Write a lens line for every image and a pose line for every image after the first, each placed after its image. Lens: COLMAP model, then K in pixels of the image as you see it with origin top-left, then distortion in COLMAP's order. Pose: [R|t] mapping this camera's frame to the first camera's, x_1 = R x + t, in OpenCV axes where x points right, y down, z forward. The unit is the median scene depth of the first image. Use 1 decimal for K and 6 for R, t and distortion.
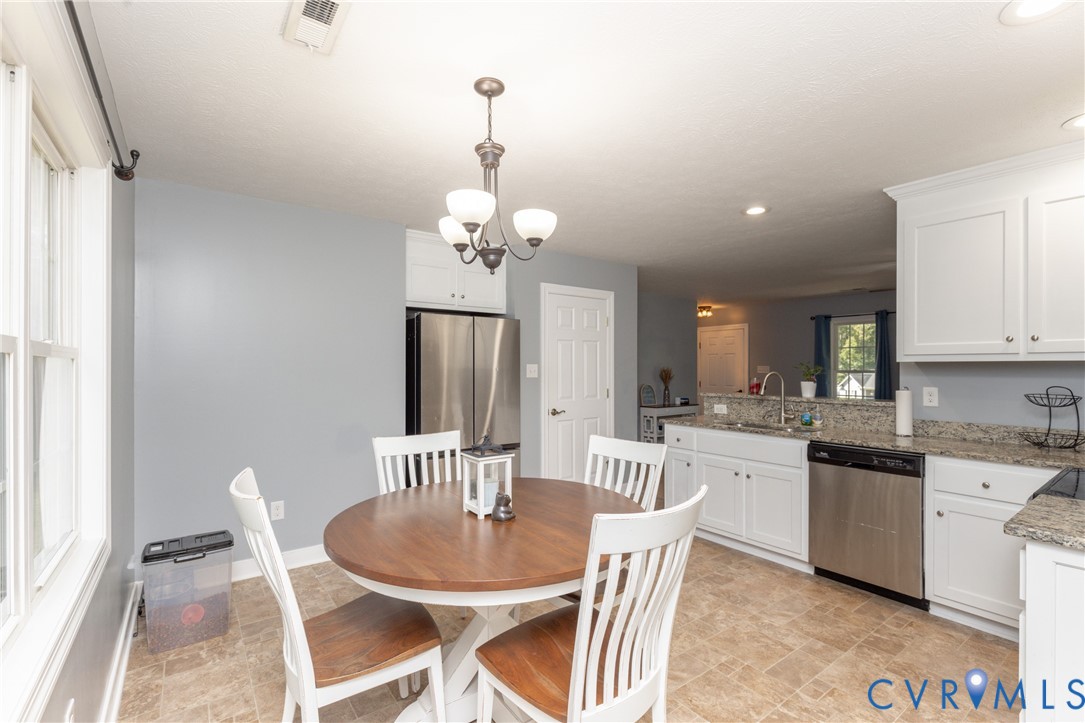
lens RADIAL K [[488.5, 0, 549.4], [0, 488.5, 367.8], [0, 0, 1]] dist [-0.002797, -0.000446]
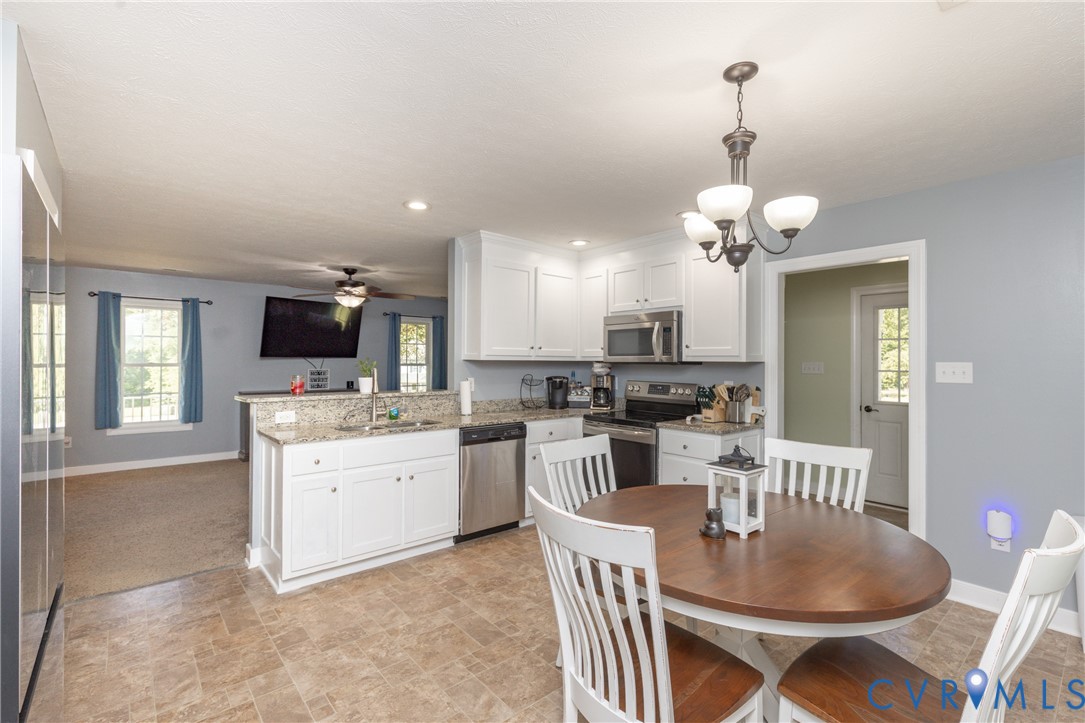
lens RADIAL K [[498.1, 0, 540.0], [0, 498.1, 355.5], [0, 0, 1]] dist [0.070200, -0.000417]
pose [[-0.053842, 0.011274, 0.998486, -0.598824], [-0.005346, 0.999919, -0.011579, -0.008116], [-0.998535, -0.005962, -0.053778, 0.793617]]
